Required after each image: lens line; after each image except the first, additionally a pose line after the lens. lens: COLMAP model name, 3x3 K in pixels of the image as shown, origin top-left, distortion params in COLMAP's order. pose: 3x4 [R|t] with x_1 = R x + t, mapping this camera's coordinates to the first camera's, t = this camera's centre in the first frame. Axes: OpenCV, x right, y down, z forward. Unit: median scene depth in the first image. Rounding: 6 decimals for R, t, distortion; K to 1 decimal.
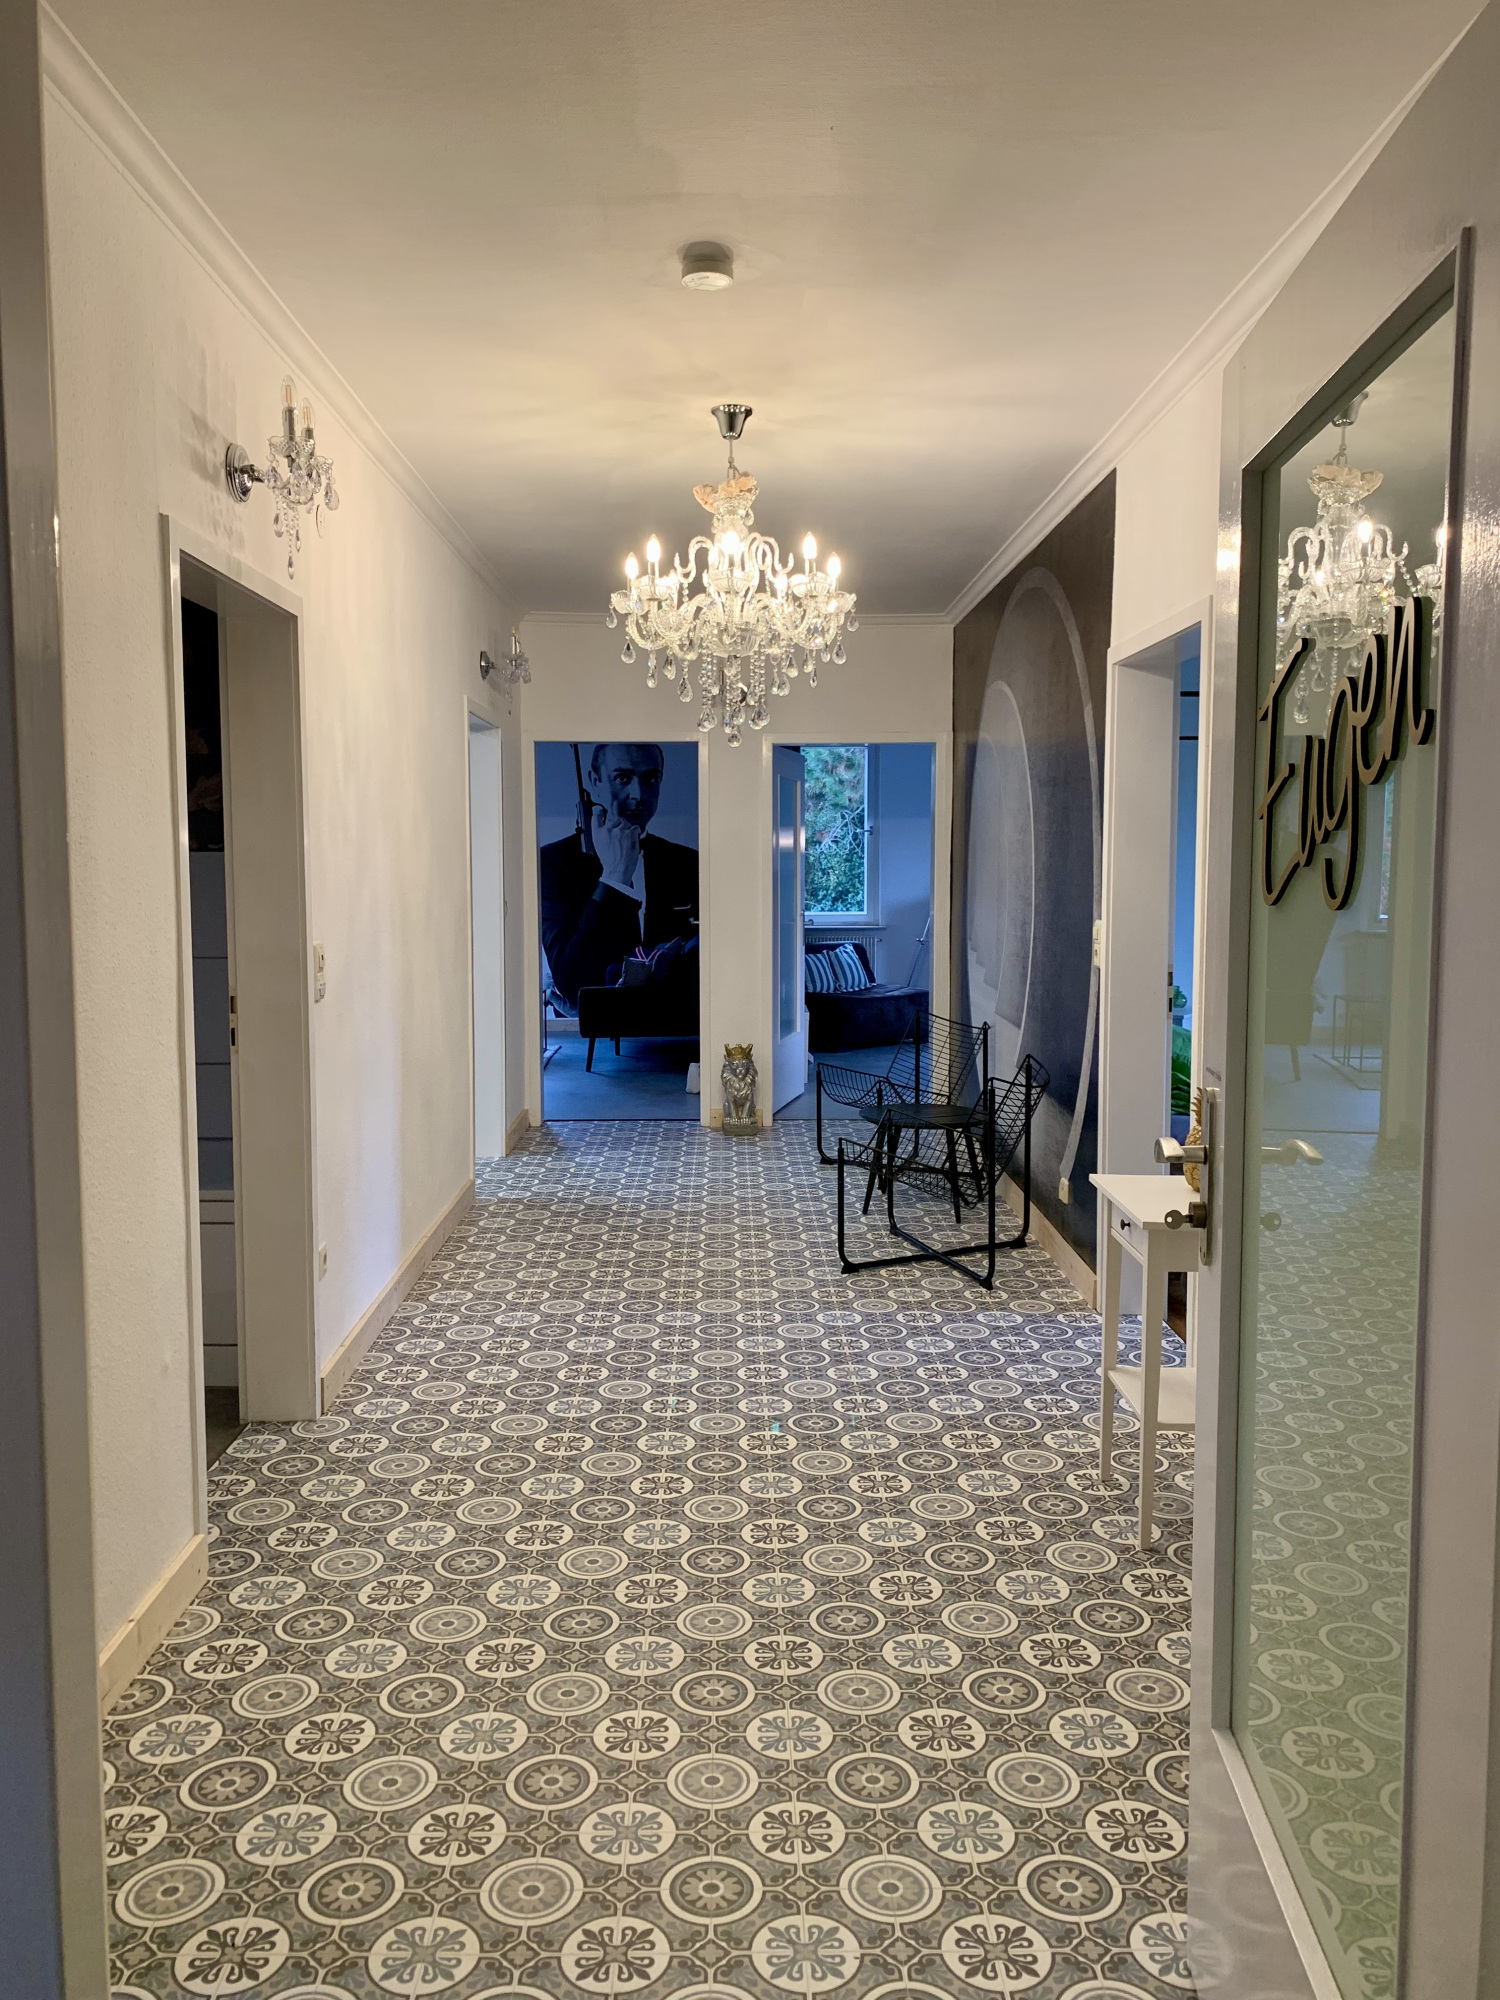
lens RADIAL K [[1536.4, 0, 741.1], [0, 1536.4, 997.1], [0, 0, 1]] dist [0.014907, 0.006741]
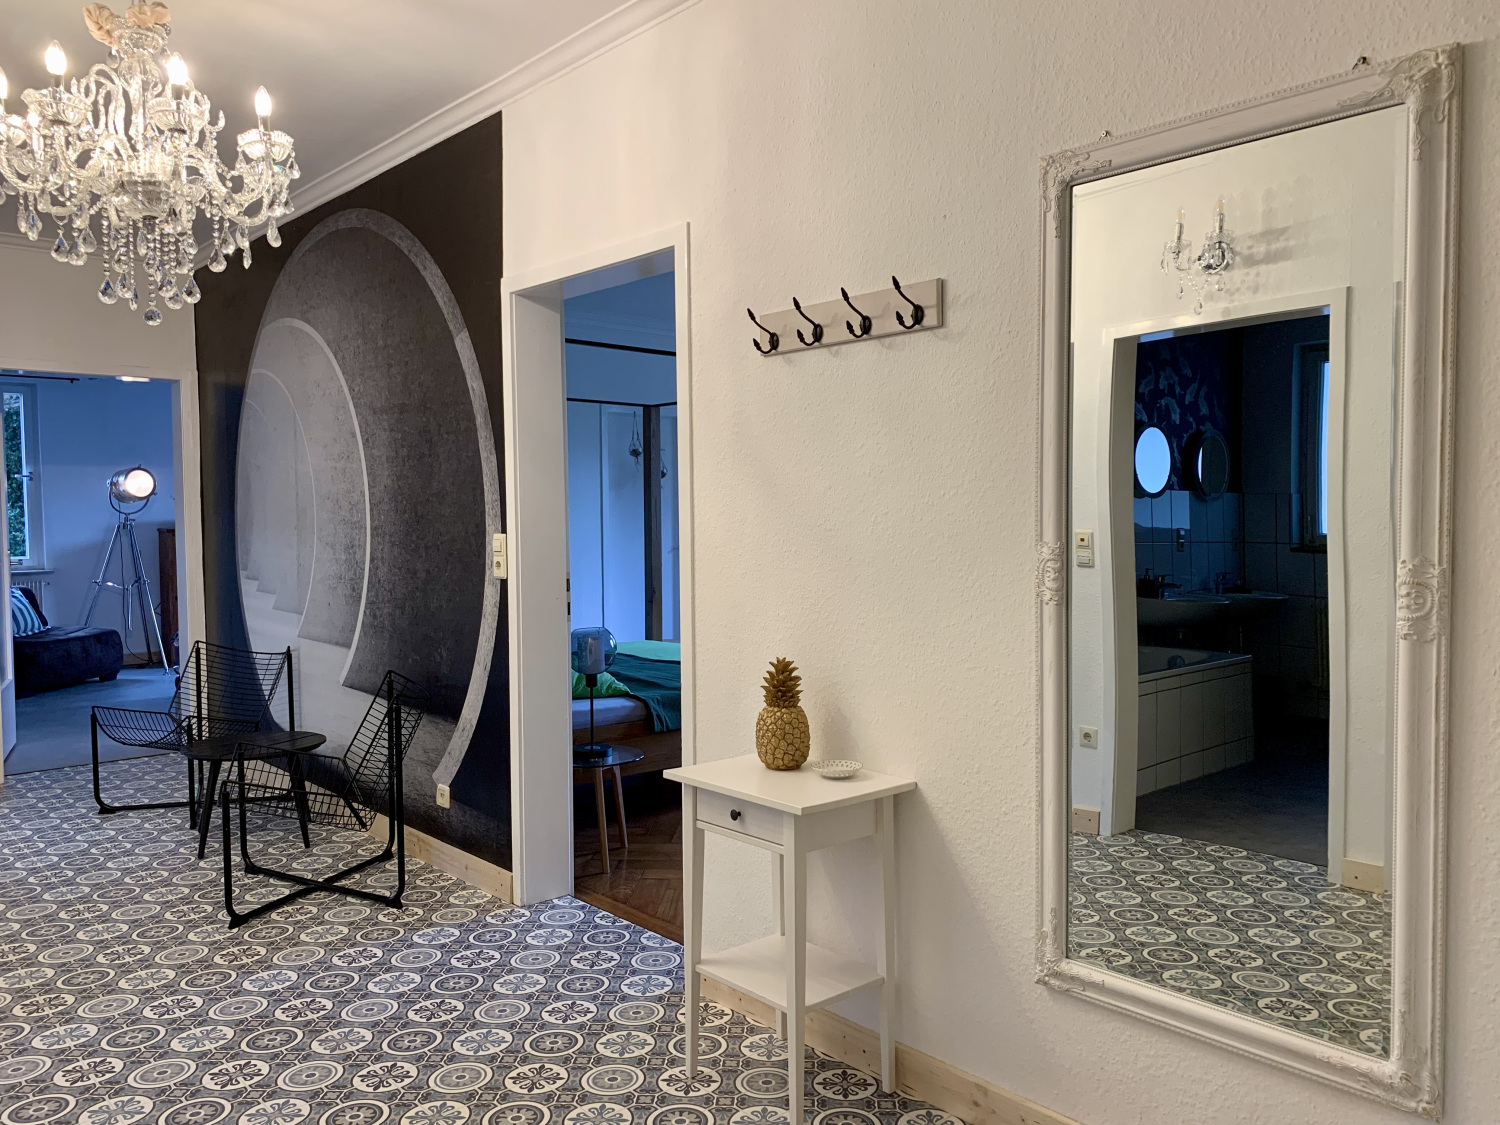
lens RADIAL K [[1152.3, 0, 756.4], [0, 1152.3, 566.2], [0, 0, 1]] dist [0.014907, 0.006741]
pose [[0.747513, -0.035678, 0.663288, -0.150413], [0.068479, 0.997375, -0.023525, 0.002761], [-0.660708, 0.063006, 0.747994, 0.268148]]
